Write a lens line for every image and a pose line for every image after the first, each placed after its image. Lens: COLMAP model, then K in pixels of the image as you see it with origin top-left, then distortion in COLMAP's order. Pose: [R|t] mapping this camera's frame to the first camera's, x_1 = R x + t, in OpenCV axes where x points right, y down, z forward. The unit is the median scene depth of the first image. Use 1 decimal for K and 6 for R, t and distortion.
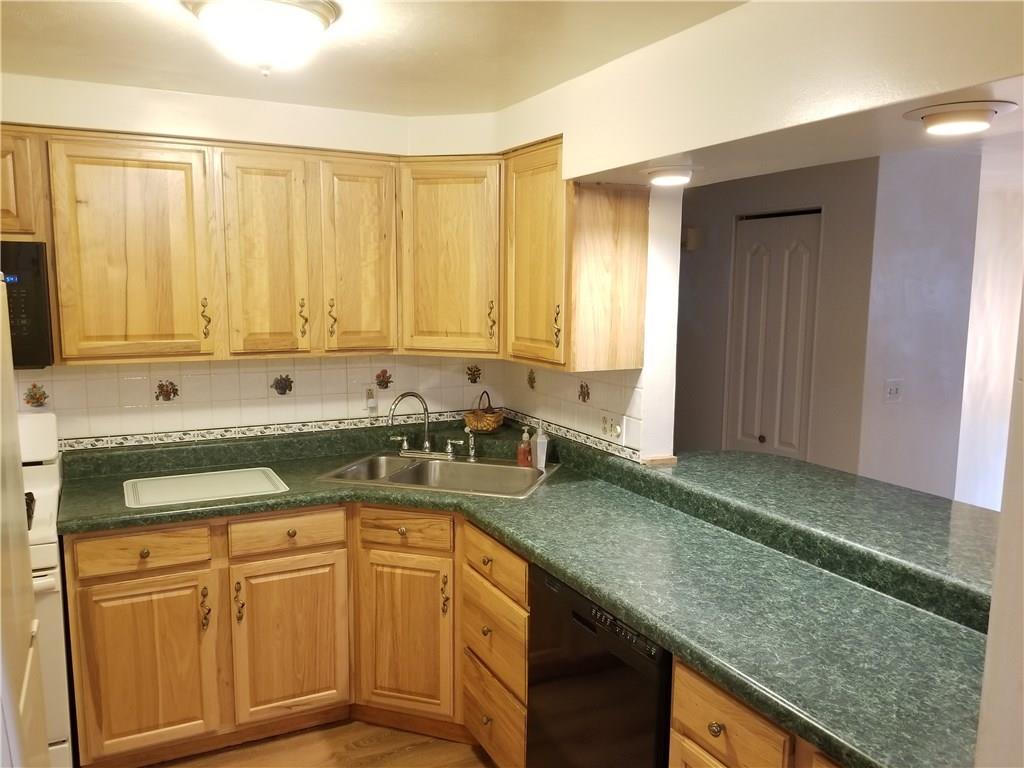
lens RADIAL K [[805.4, 0, 510.1], [0, 805.4, 398.4], [0, 0, 1]] dist [0.100923, -0.192607]
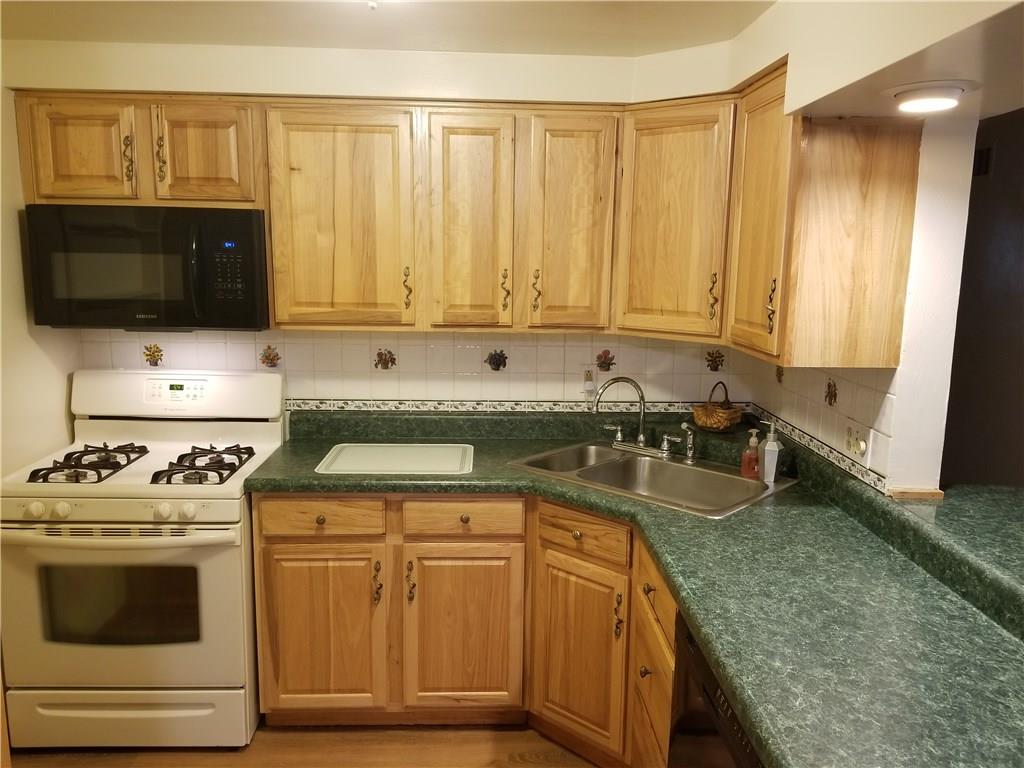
lens RADIAL K [[805.4, 0, 510.1], [0, 805.4, 398.4], [0, 0, 1]] dist [0.100923, -0.192607]
pose [[0.906087, 0.080502, -0.415362, 0.150344], [-0.067752, 0.996670, 0.045368, -0.018464], [0.417631, -0.012965, 0.908524, 0.168736]]
